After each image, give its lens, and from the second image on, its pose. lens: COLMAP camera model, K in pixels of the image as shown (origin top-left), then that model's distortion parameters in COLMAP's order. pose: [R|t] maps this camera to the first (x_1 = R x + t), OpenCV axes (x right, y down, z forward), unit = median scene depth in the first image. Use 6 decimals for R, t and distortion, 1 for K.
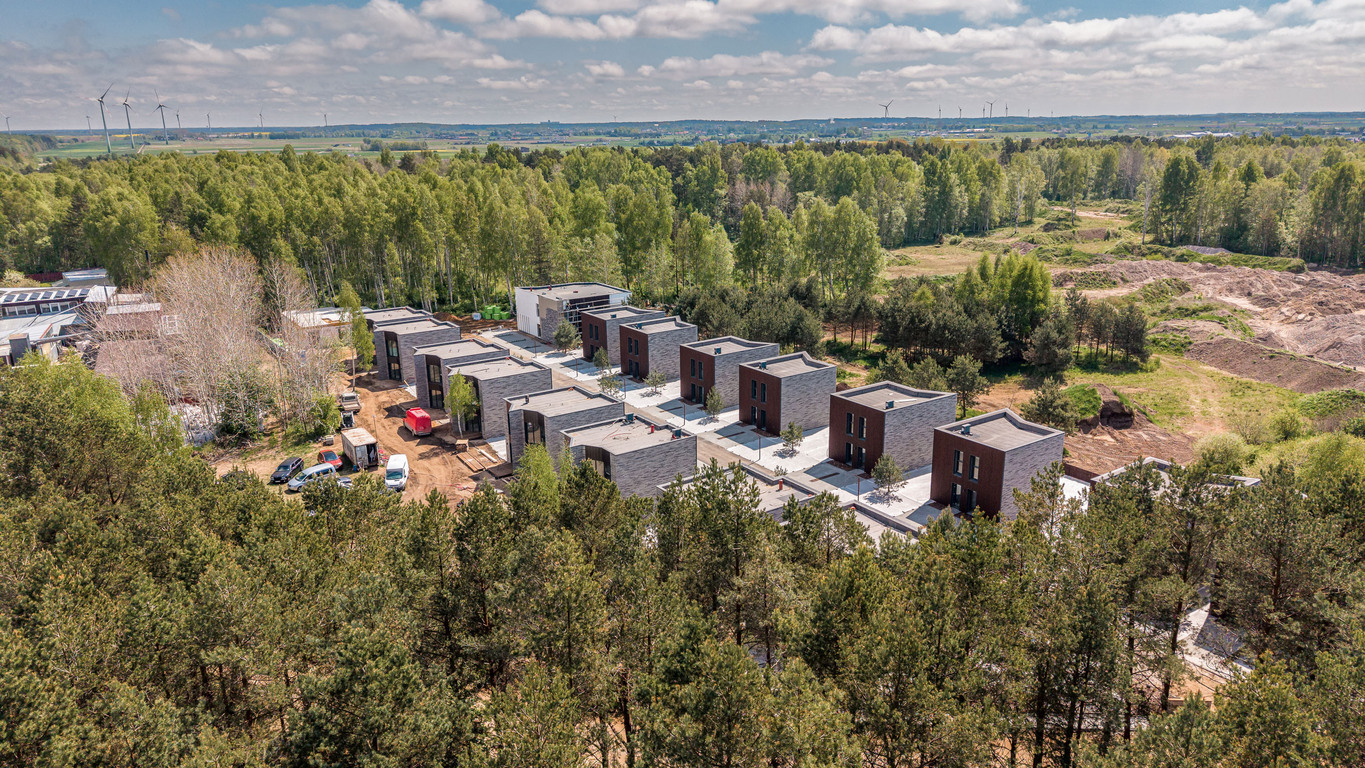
lens RADIAL K [[920.4, 0, 682.5], [0, 920.4, 384.0], [0, 0, 1]] dist [0.022243, -0.002018]
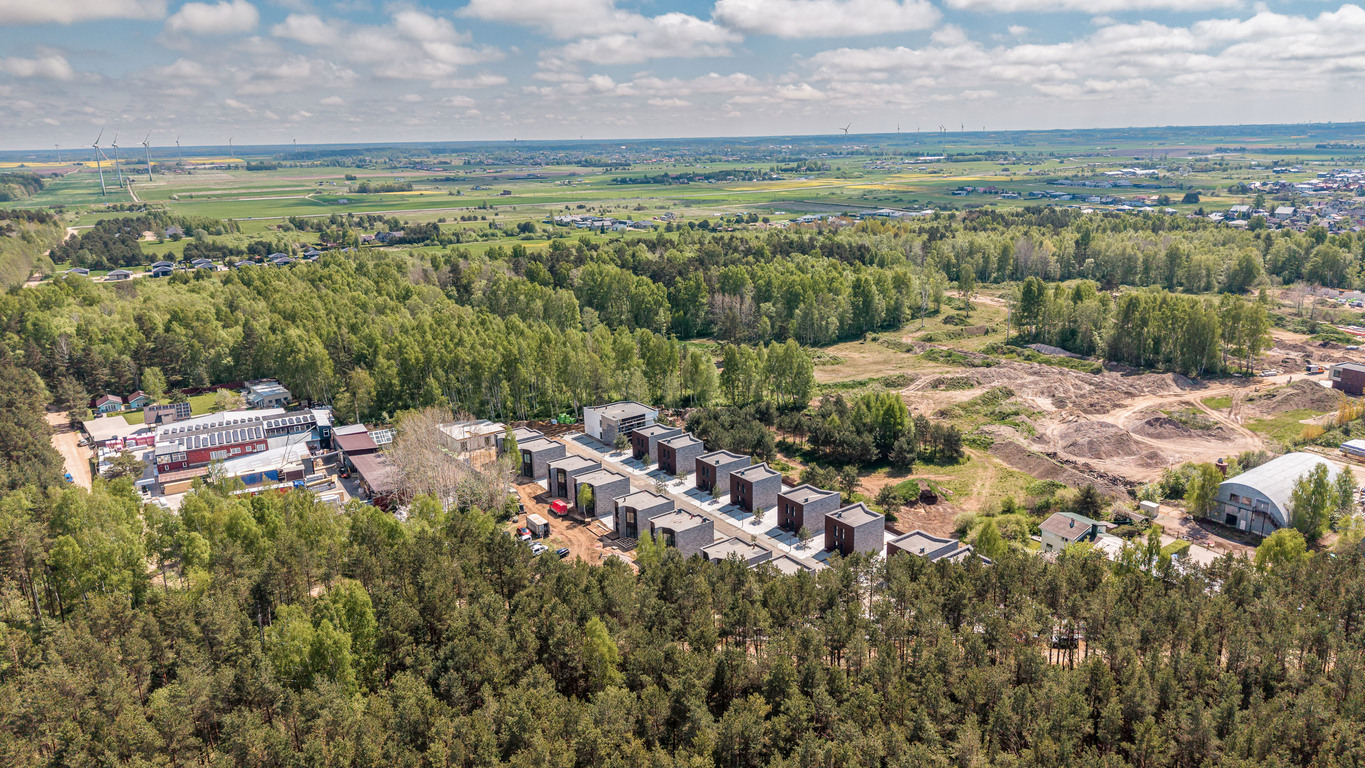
lens RADIAL K [[920.8, 0, 682.5], [0, 920.8, 384.0], [0, 0, 1]] dist [0.097791, -0.135609]
pose [[0.999250, -0.015917, 0.035291, -0.075567], [0.016309, 0.999808, -0.010846, -0.141388], [-0.035111, 0.011414, 0.999318, -0.675197]]
